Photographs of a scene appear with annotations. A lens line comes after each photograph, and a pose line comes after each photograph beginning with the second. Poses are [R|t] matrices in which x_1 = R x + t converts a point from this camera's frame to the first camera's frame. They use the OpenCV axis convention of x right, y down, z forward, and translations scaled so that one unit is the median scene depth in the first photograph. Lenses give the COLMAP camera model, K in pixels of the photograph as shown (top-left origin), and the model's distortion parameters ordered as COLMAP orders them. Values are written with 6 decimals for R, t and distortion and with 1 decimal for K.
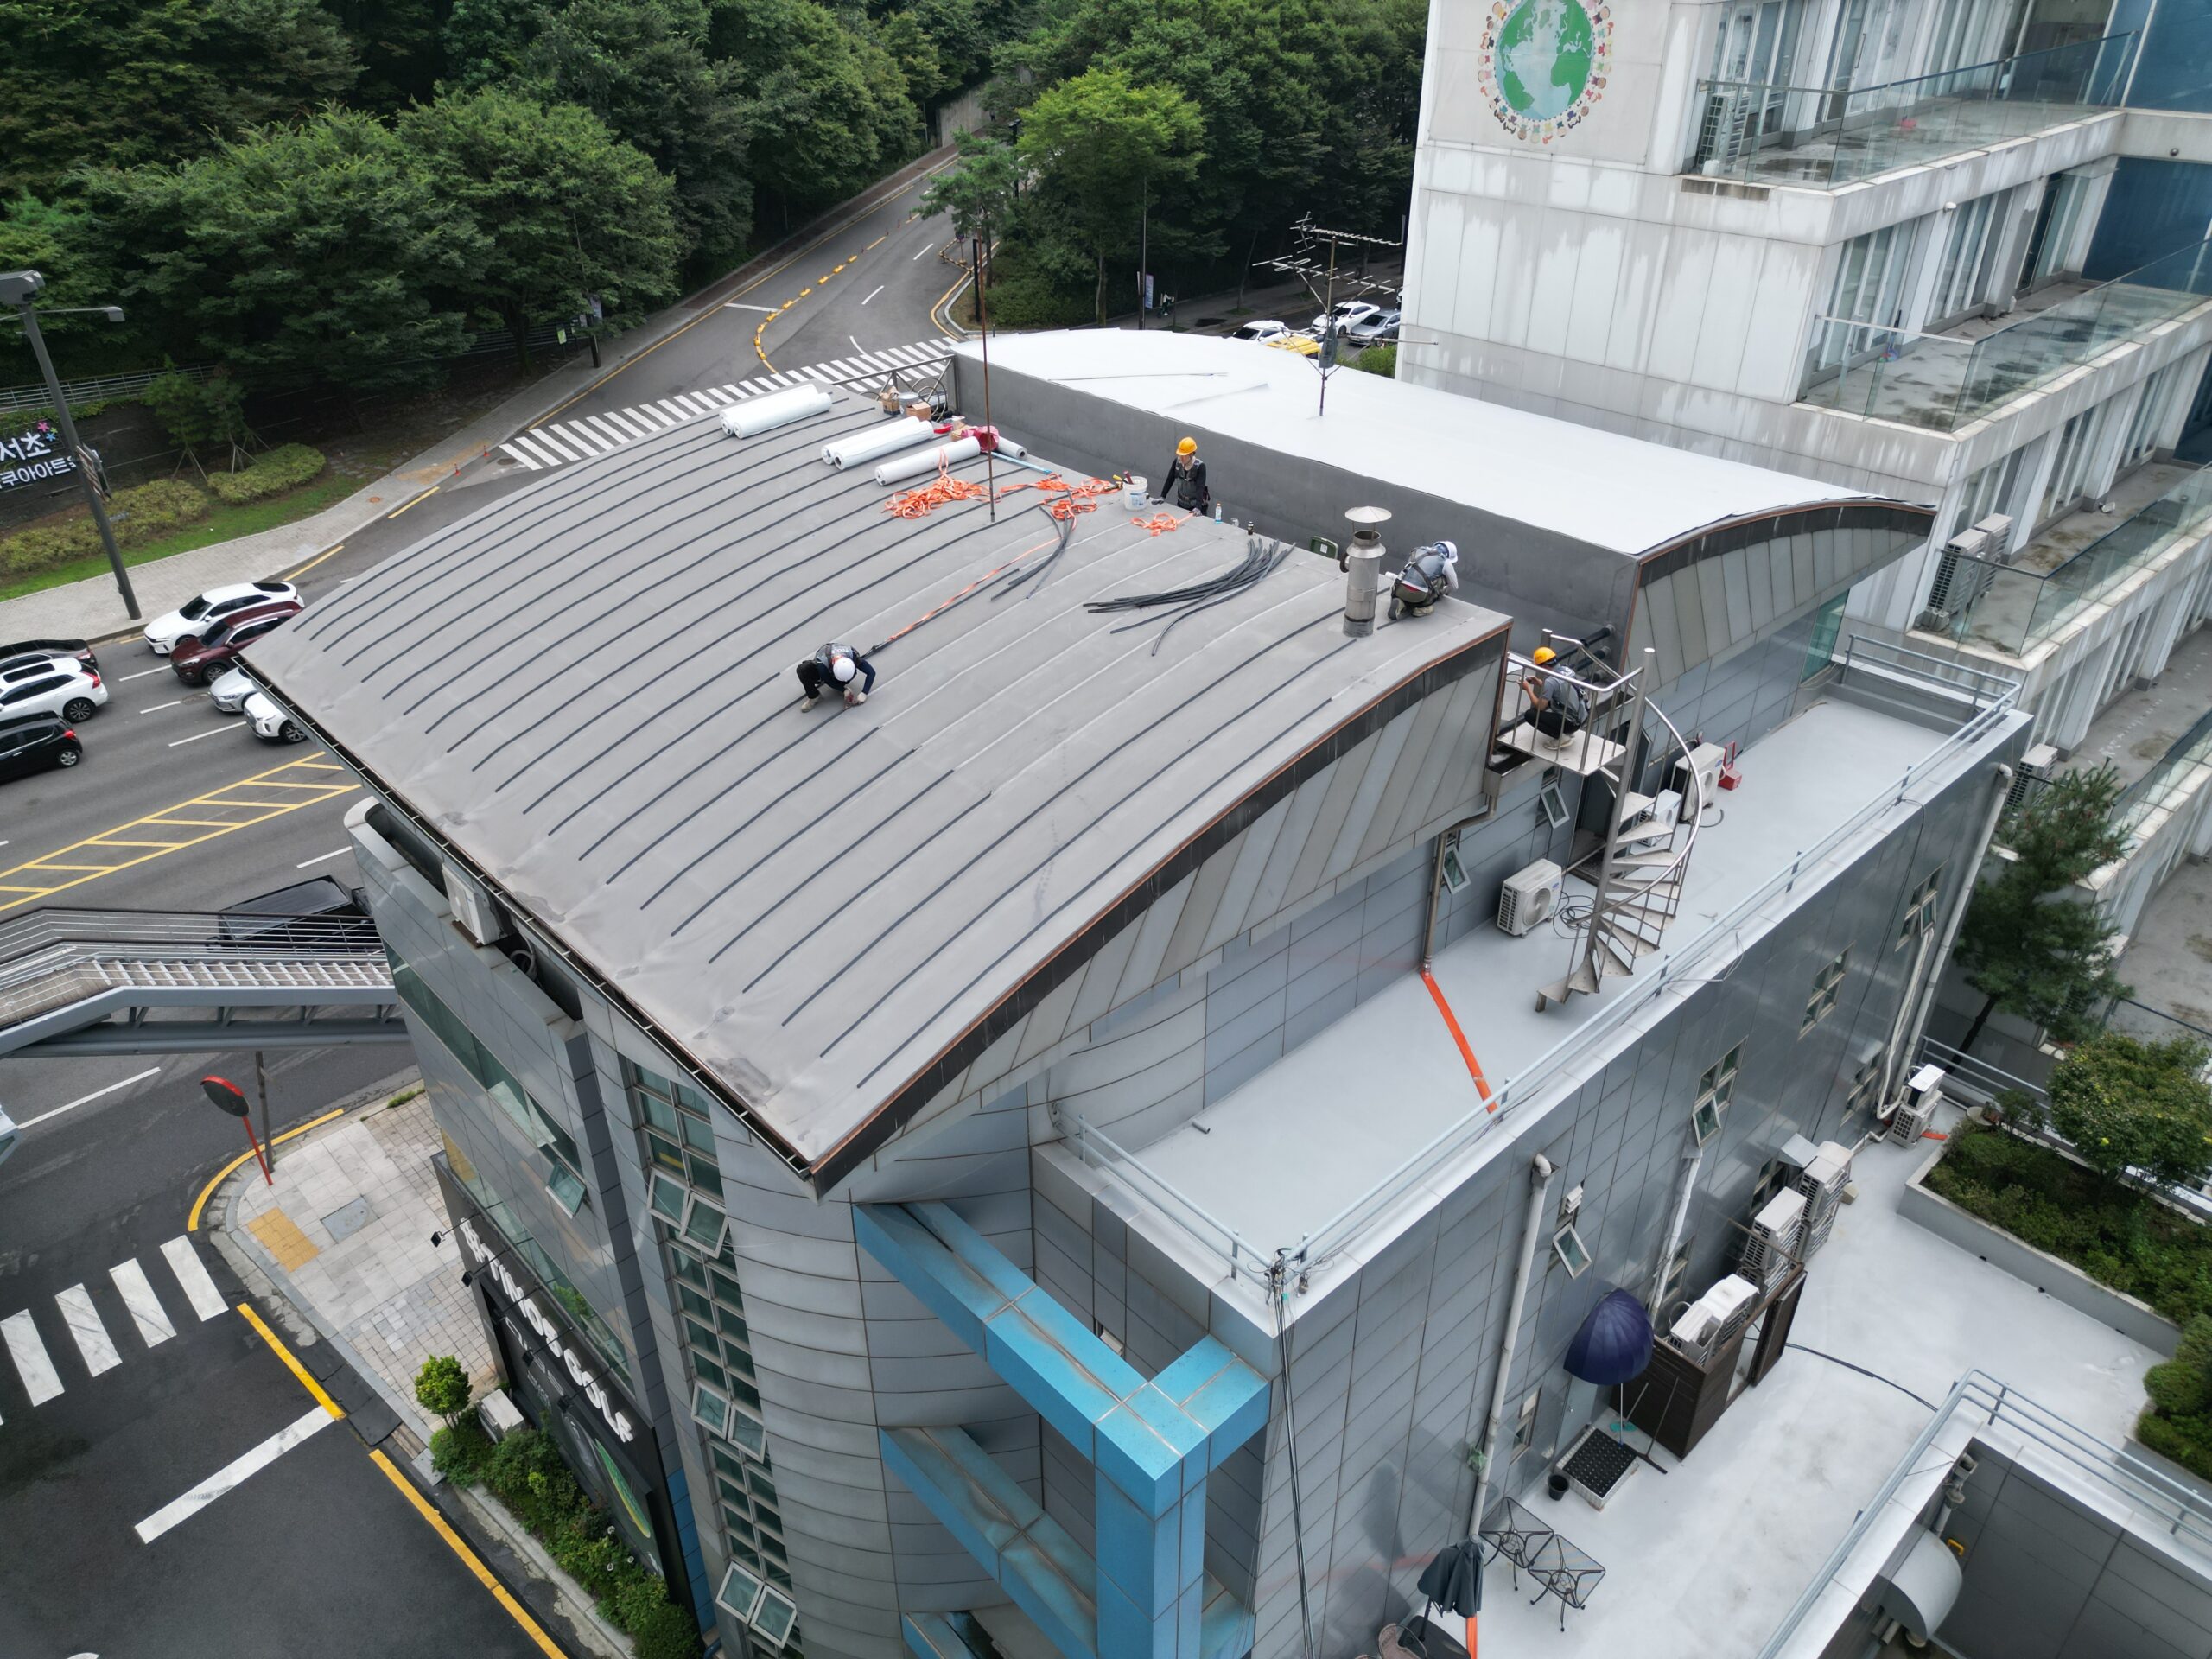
lens RADIAL K [[1563.9, 0, 1101.5], [0, 1563.9, 820.9], [0, 0, 1]] dist [0.033454, -0.022584]
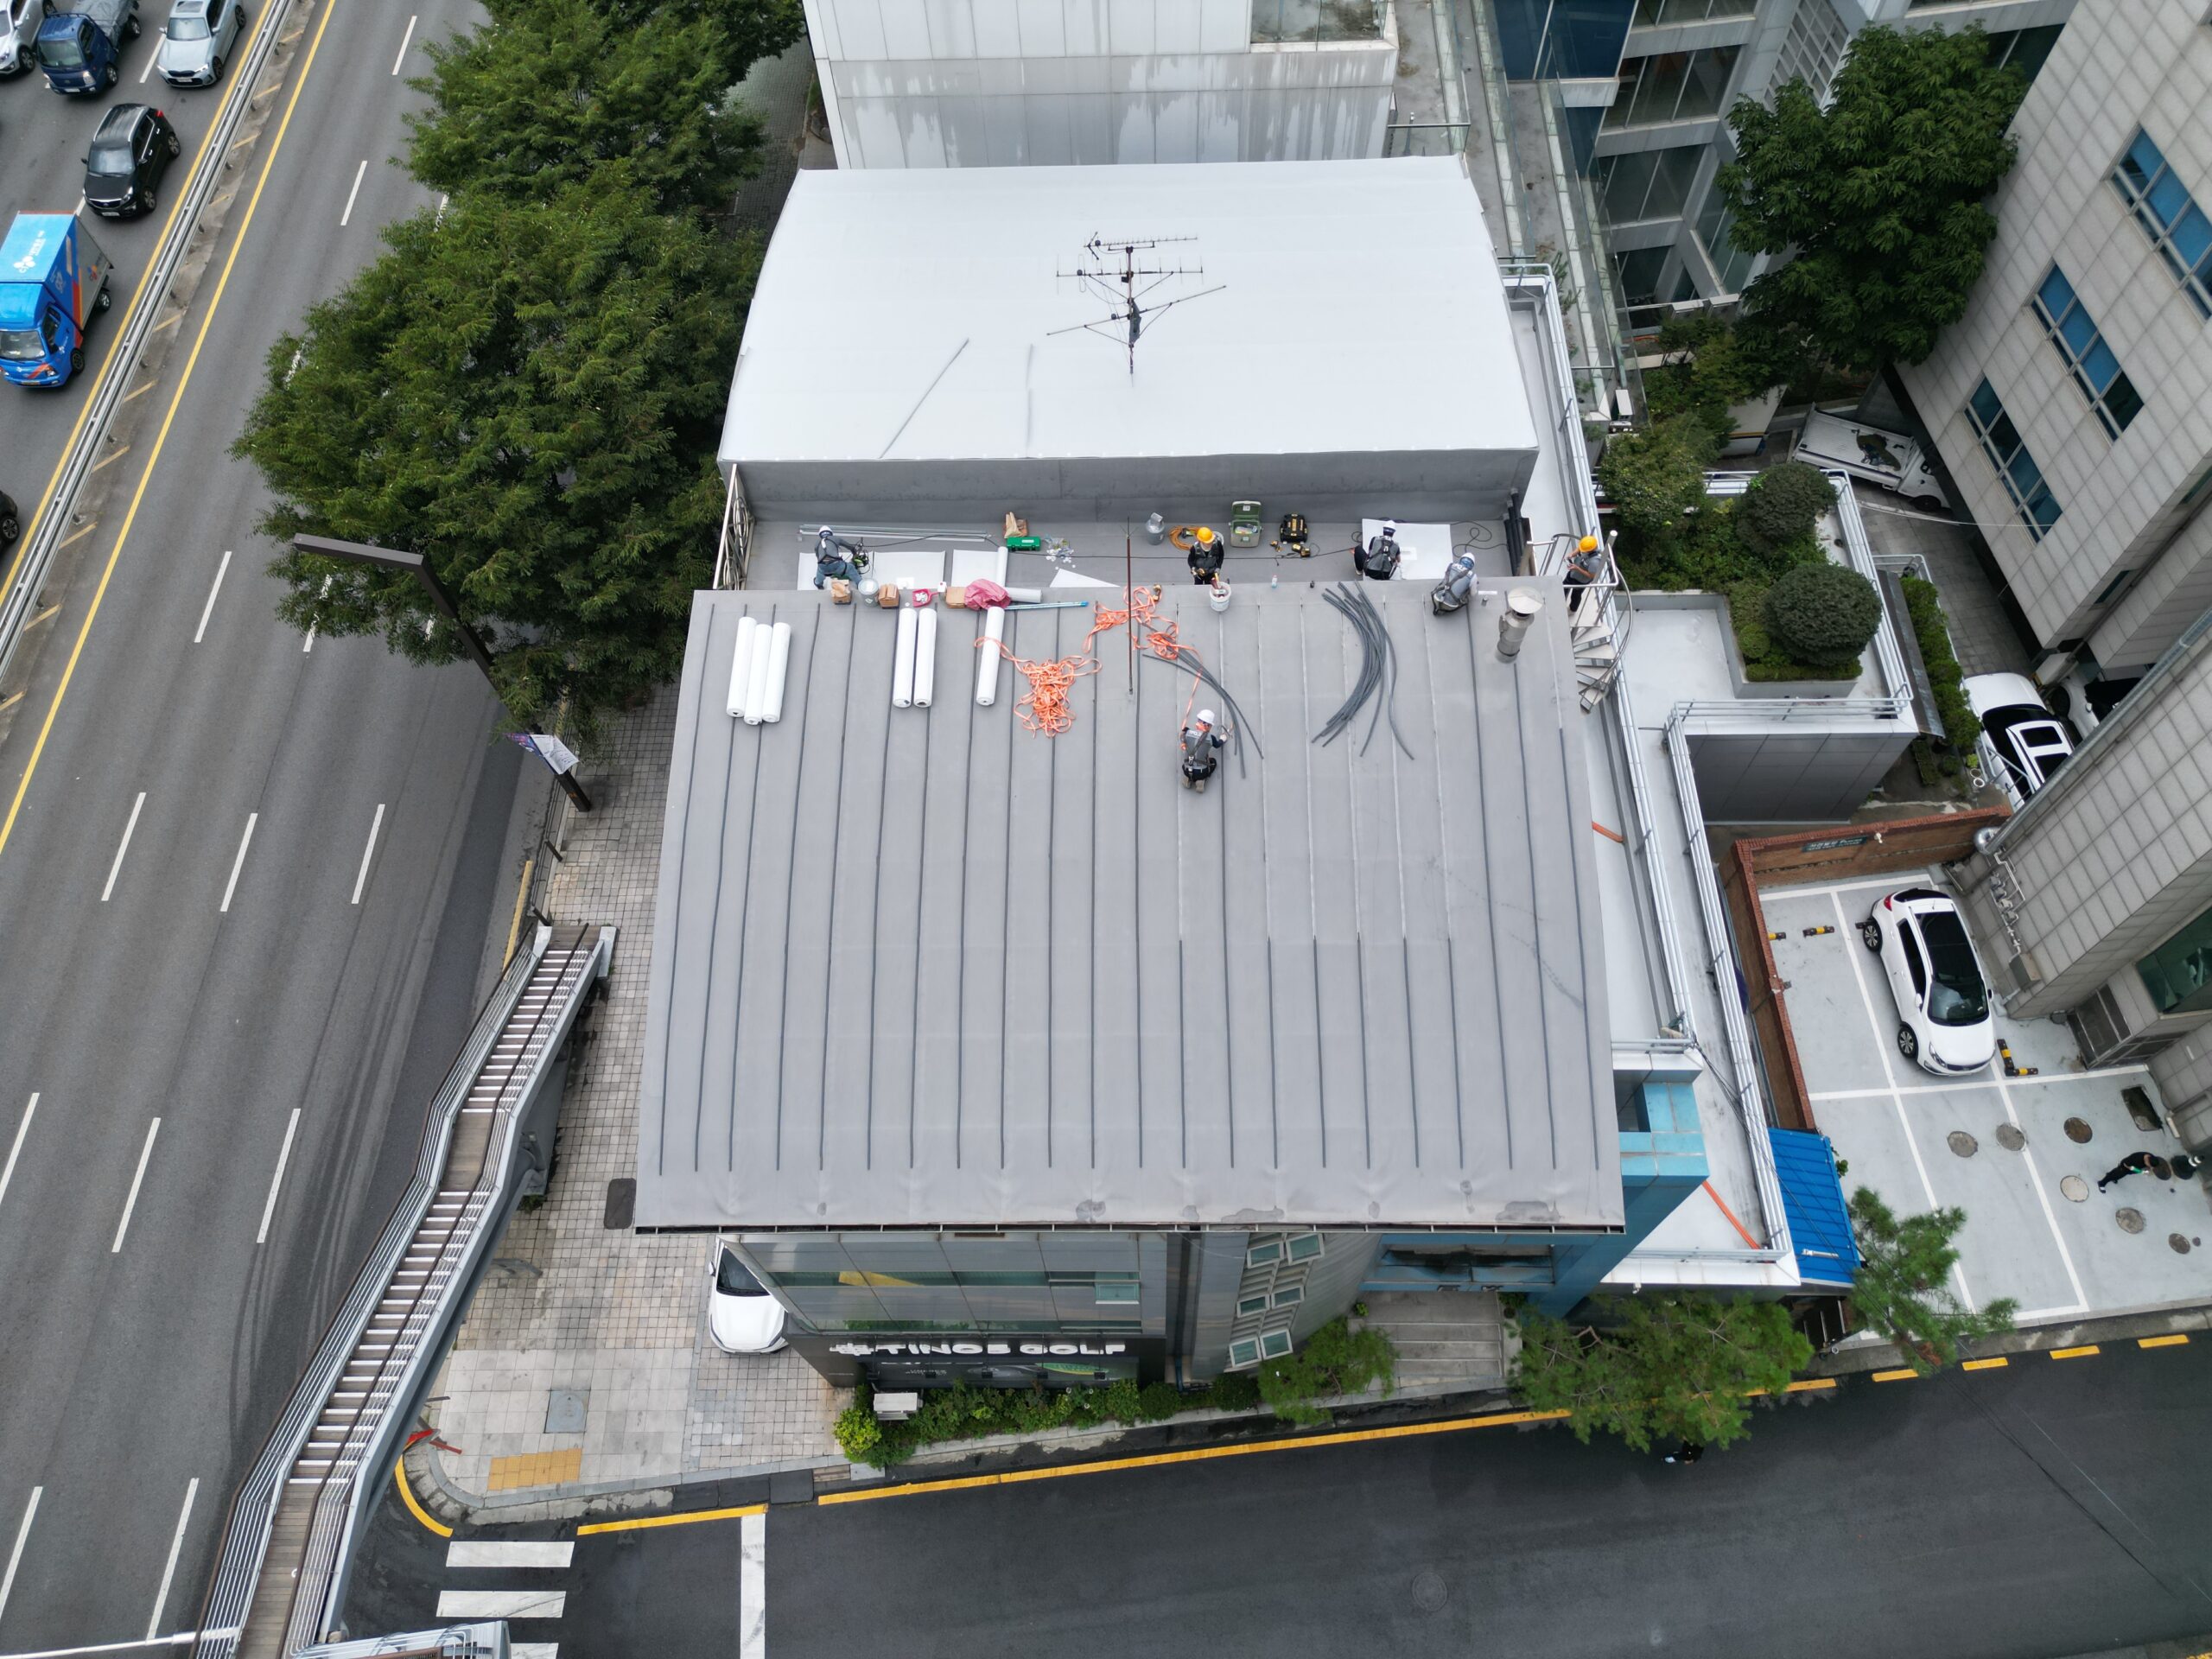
lens RADIAL K [[1563.9, 0, 1101.5], [0, 1563.9, 820.9], [0, 0, 1]] dist [0.033454, -0.022584]
pose [[0.686075, -0.639611, 0.346697, -0.367843], [0.395298, 0.727786, 0.560418, -0.525575], [-0.610770, -0.247440, 0.752152, 0.084686]]
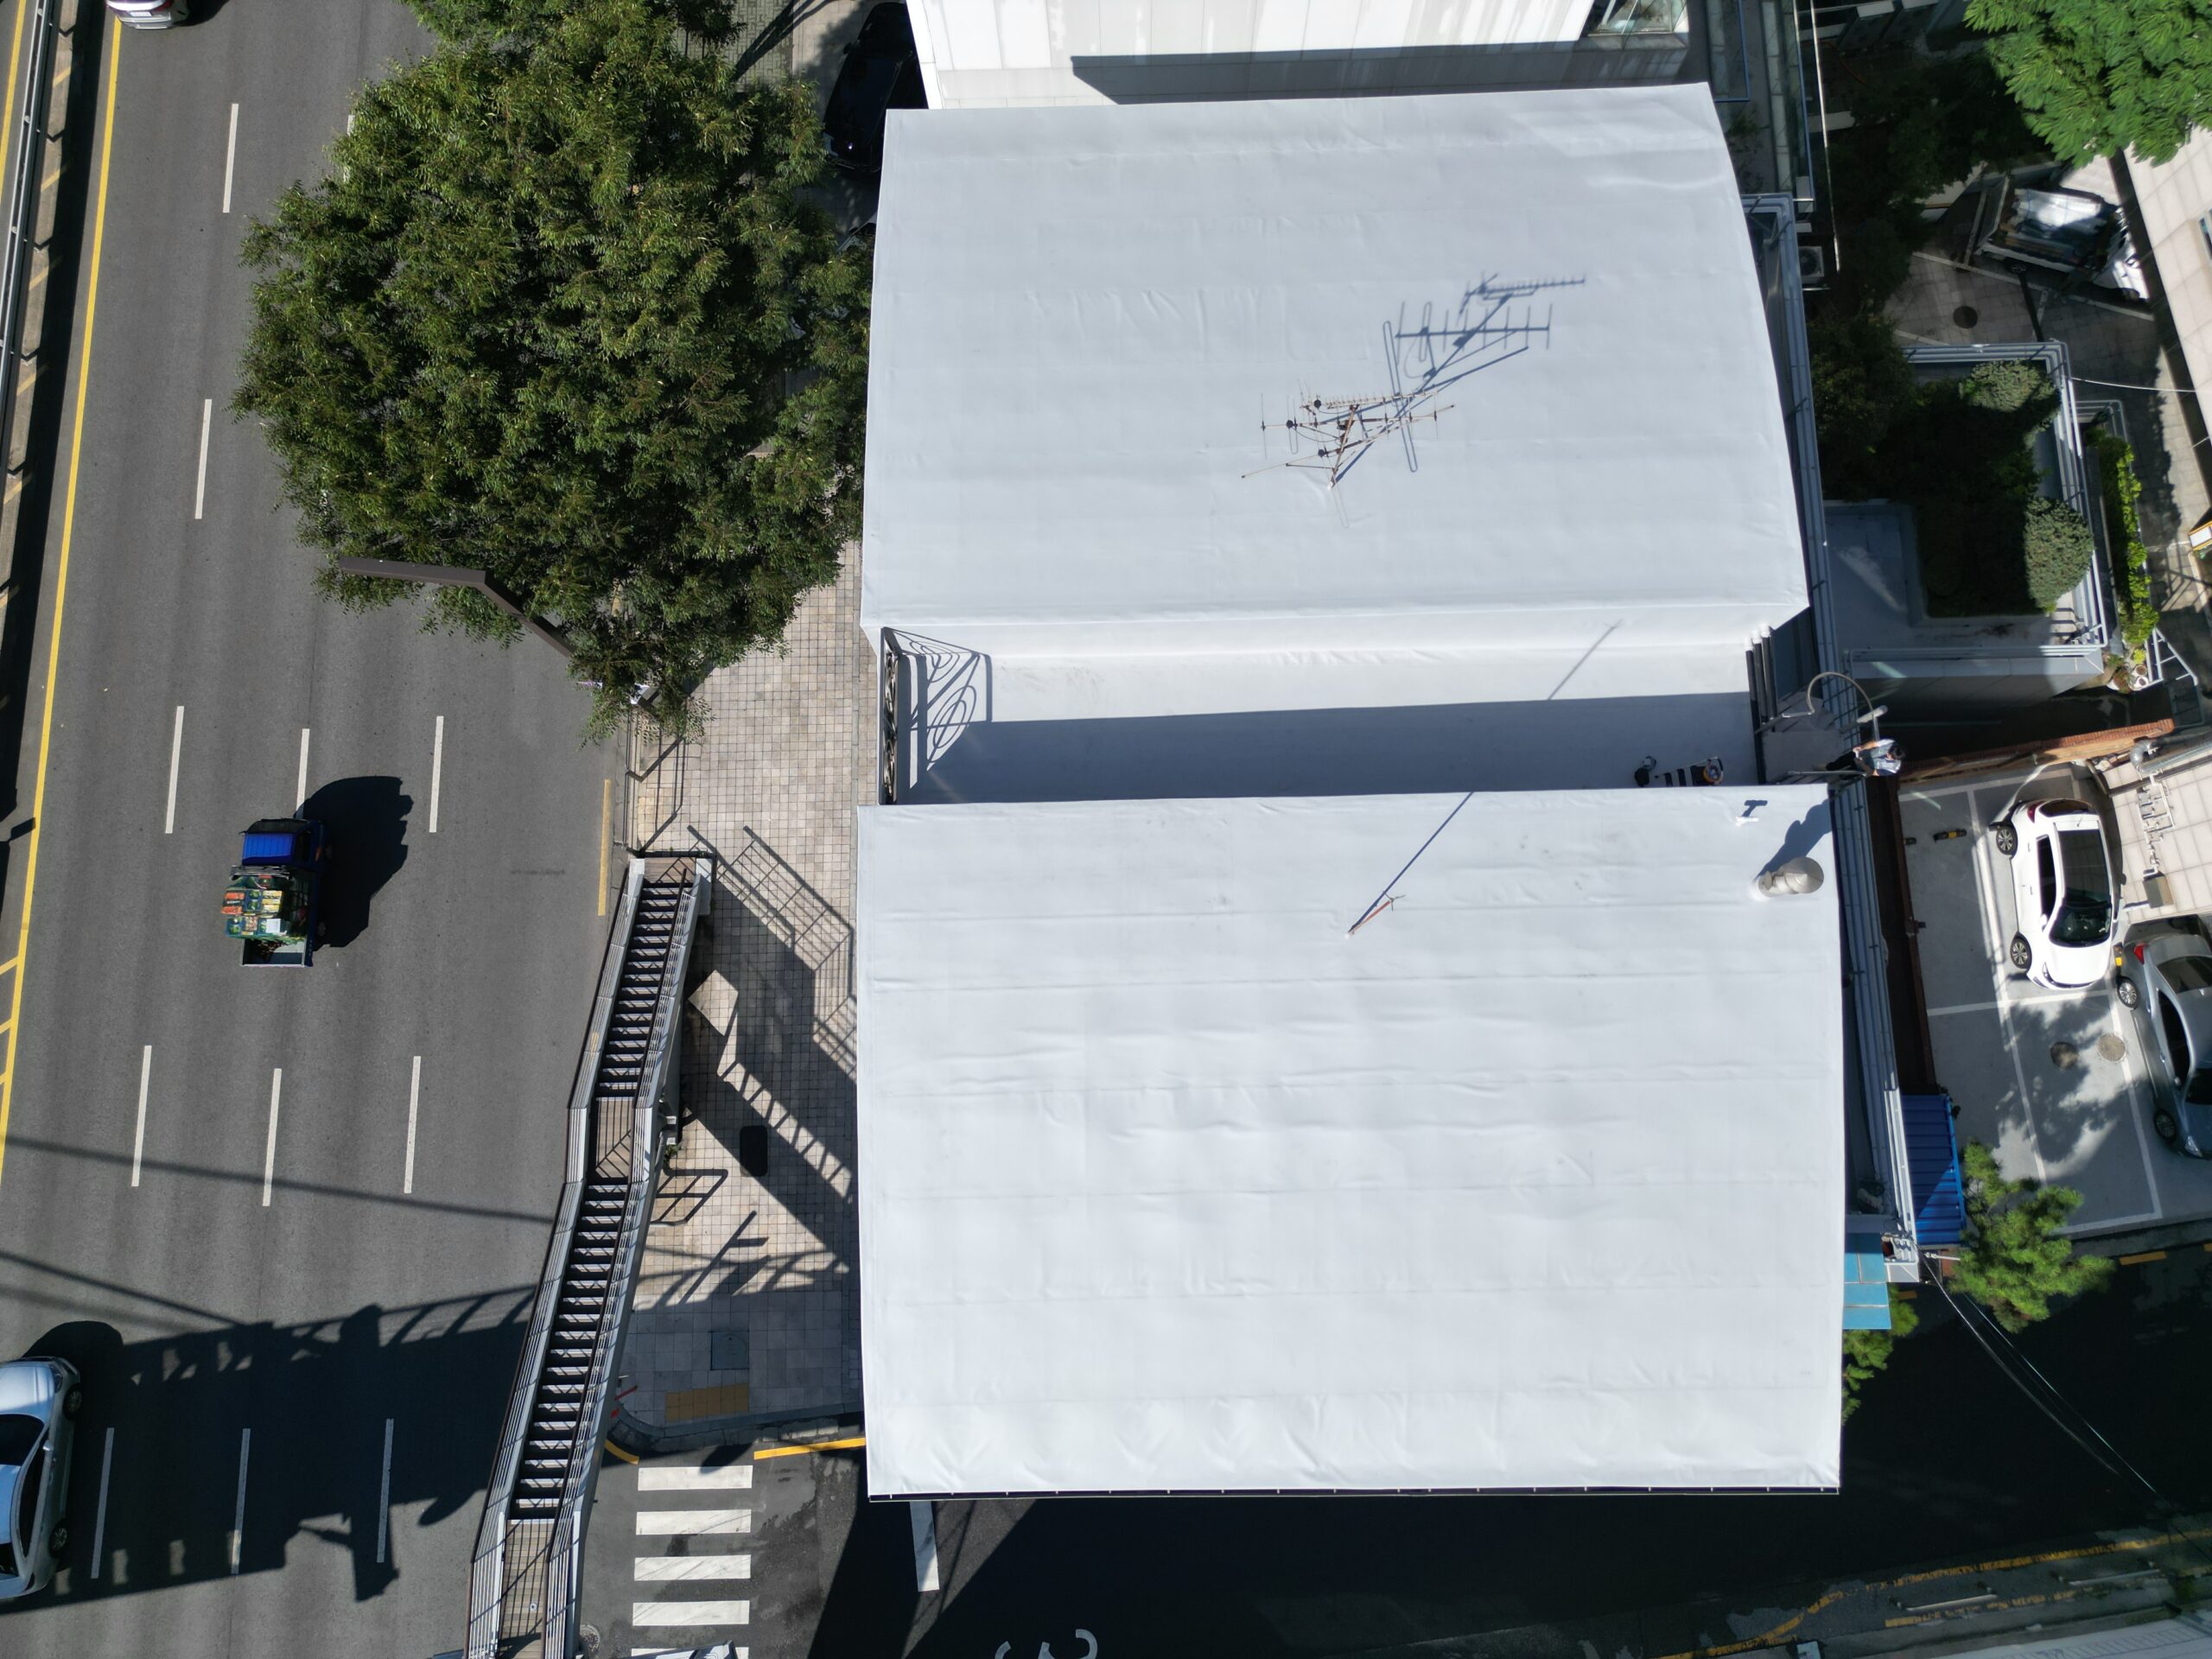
lens RADIAL K [[1563.9, 0, 1101.5], [0, 1563.9, 820.9], [0, 0, 1]] dist [0.033454, -0.022584]
pose [[0.669687, -0.731717, 0.126923, -0.171928], [0.396528, 0.496818, 0.771970, -0.756737], [-0.627921, -0.466649, 0.622859, 0.330694]]
